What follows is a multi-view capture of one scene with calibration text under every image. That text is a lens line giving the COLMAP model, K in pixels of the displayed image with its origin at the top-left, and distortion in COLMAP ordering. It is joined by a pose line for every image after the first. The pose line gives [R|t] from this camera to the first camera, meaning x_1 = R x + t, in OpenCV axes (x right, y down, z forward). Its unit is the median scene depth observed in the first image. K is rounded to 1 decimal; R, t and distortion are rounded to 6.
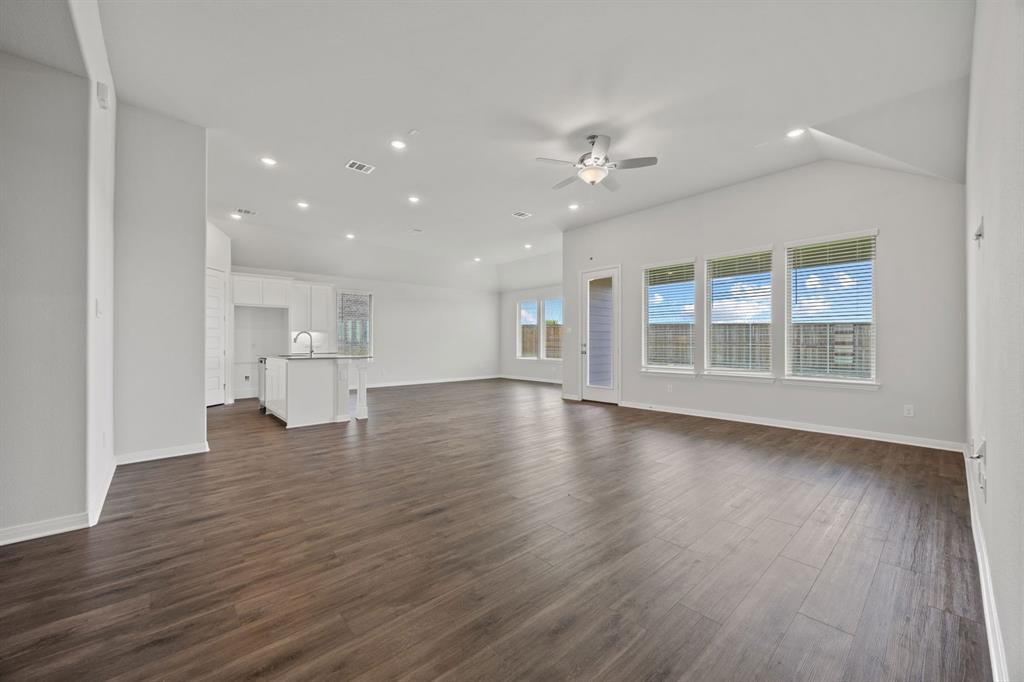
lens RADIAL K [[391.1, 0, 515.1], [0, 391.1, 344.6], [0, 0, 1]] dist [-0.002463, -0.000265]
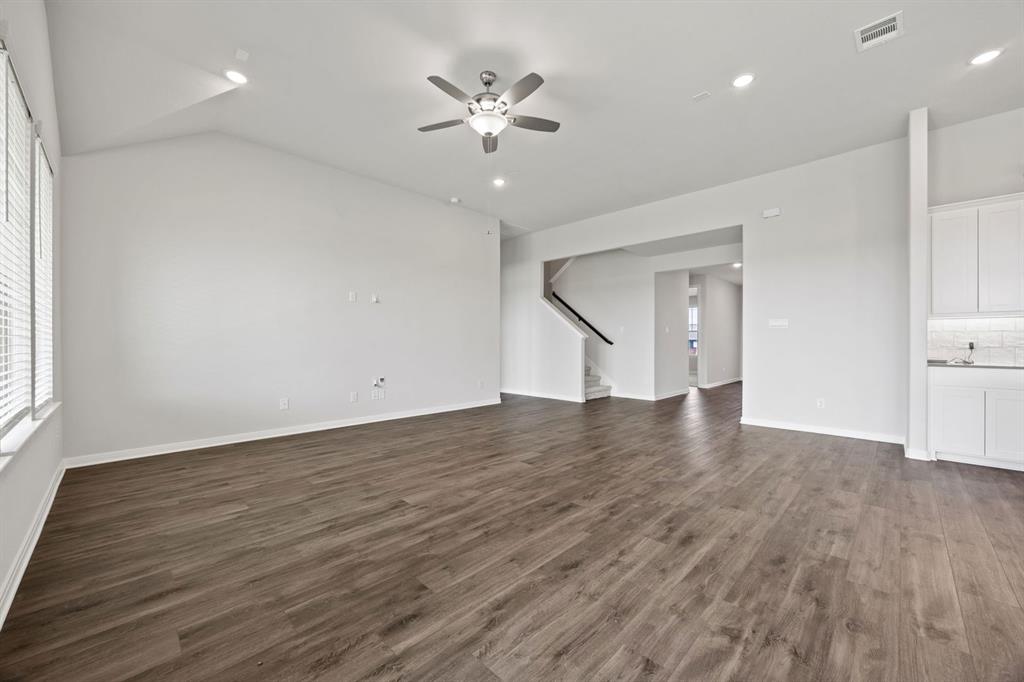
lens RADIAL K [[391.1, 0, 515.1], [0, 391.1, 344.6], [0, 0, 1]] dist [-0.002463, -0.000265]
pose [[-0.998139, 0.000571, -0.060979, 0.231549], [-0.000188, 0.999923, 0.012439, -0.010486], [0.060981, 0.012427, -0.998062, 2.115491]]
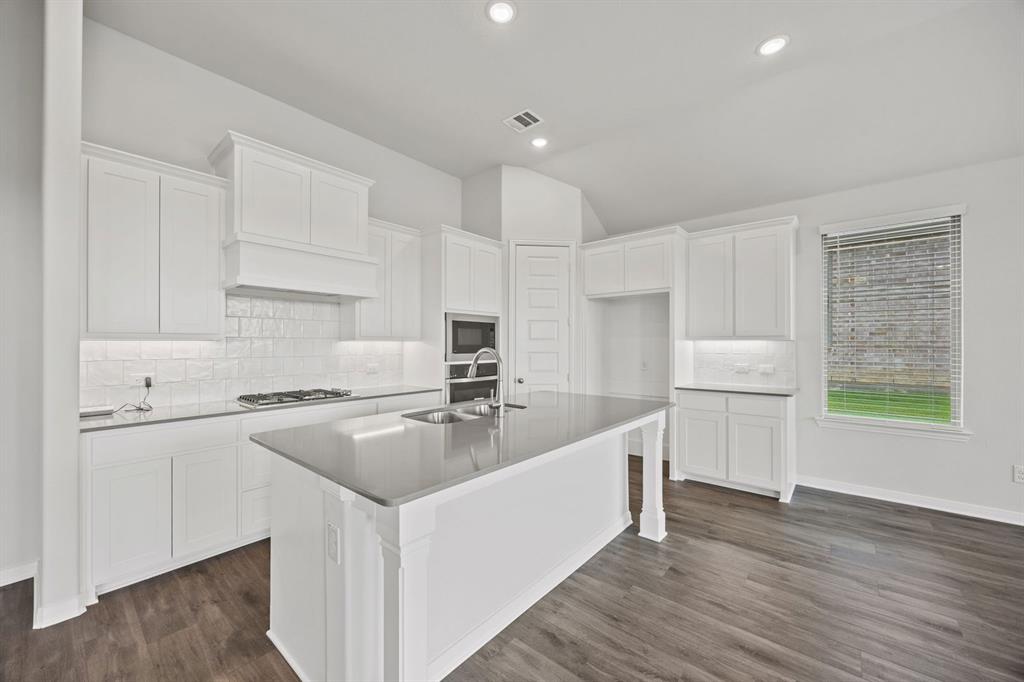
lens RADIAL K [[398.0, 0, 516.3], [0, 398.0, 338.4], [0, 0, 1]] dist [0.000494, -0.000094]
pose [[0.147003, -0.011753, -0.989066, -0.283972], [-0.003610, 0.999916, -0.012419, -0.067894], [0.989130, 0.005396, 0.146948, 1.667978]]
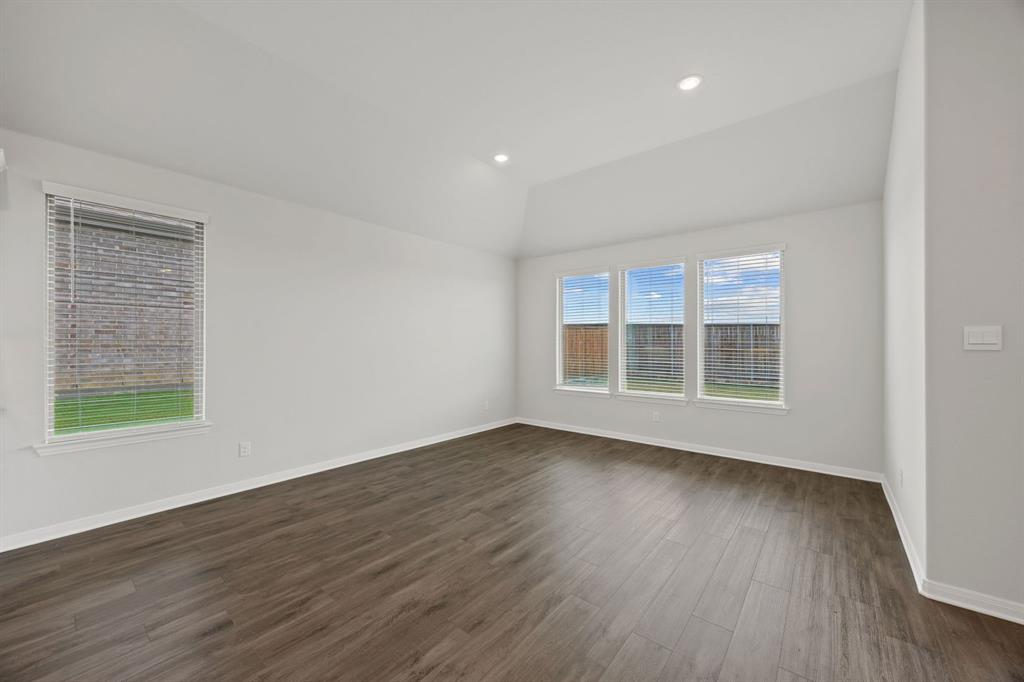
lens RADIAL K [[391.1, 0, 515.1], [0, 391.1, 344.6], [0, 0, 1]] dist [-0.002463, -0.000265]
pose [[0.988995, 0.003091, 0.147914, -0.415566], [-0.002762, 0.999993, -0.002424, -0.065927], [-0.147921, 0.001989, 0.988997, 1.740515]]
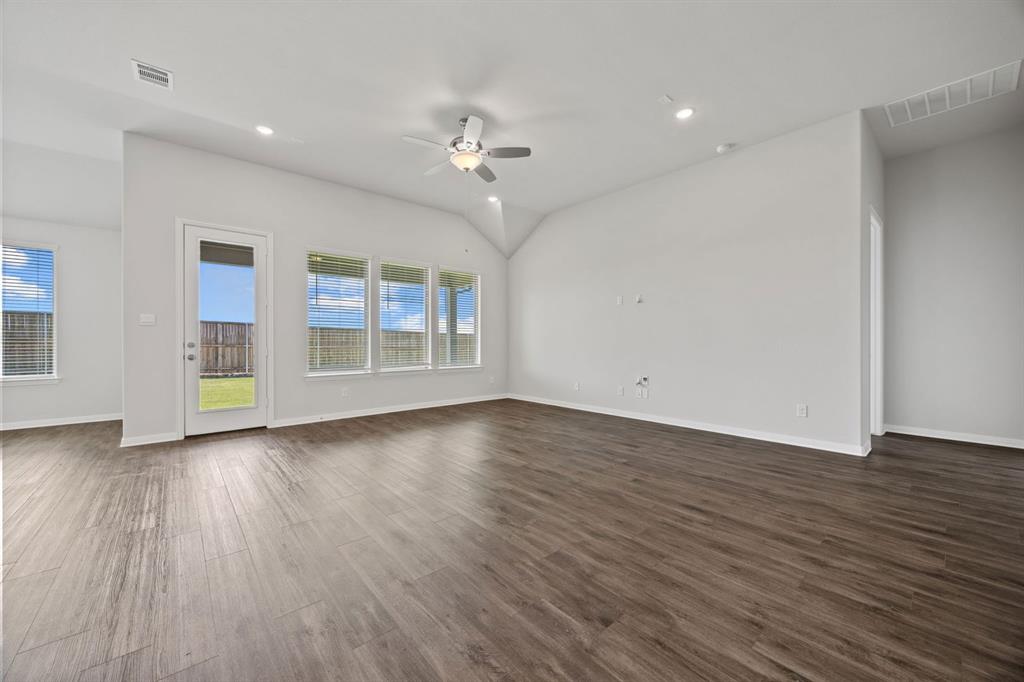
lens RADIAL K [[391.1, 0, 515.1], [0, 391.1, 344.6], [0, 0, 1]] dist [-0.002463, -0.000265]
pose [[0.013277, -0.001442, 0.999911, -0.868124], [0.002121, 0.999997, 0.001414, 0.005867], [-0.999910, 0.002102, 0.013281, 1.037482]]
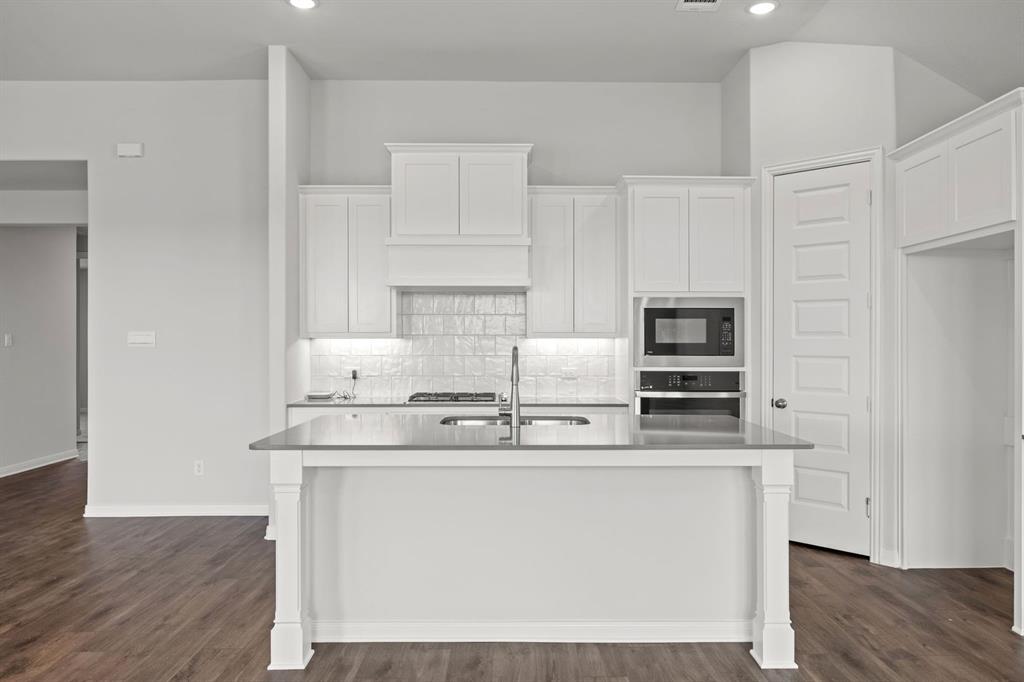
lens RADIAL K [[712.0, 0, 512.0], [0, 712.0, 341.0], [0, 0, 1]] dist [-0.008517, -0.003443]
pose [[-0.660632, 0.002383, -0.750706, -0.191408], [-0.000538, 0.999993, 0.003648, -0.071554], [0.750710, 0.002813, -0.660626, 2.363699]]
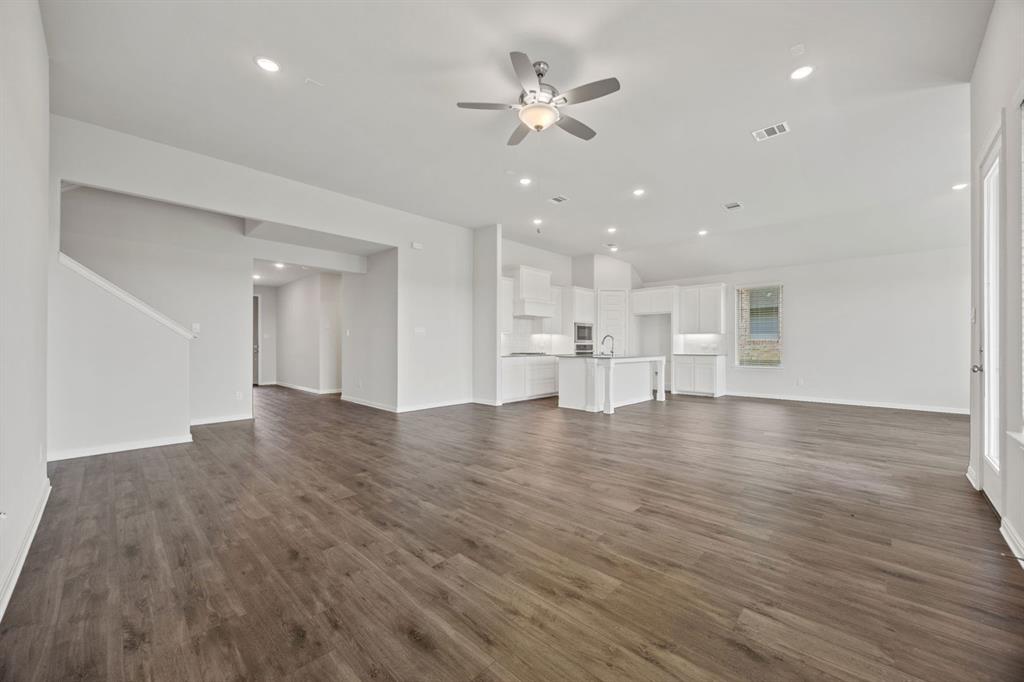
lens RADIAL K [[391.1, 0, 515.1], [0, 391.1, 344.6], [0, 0, 1]] dist [-0.002463, -0.000265]
pose [[0.072367, 0.000258, -0.997378, 1.110191], [-0.004423, 0.999990, -0.000062, -0.005992], [0.997368, 0.004416, 0.072368, 1.072727]]
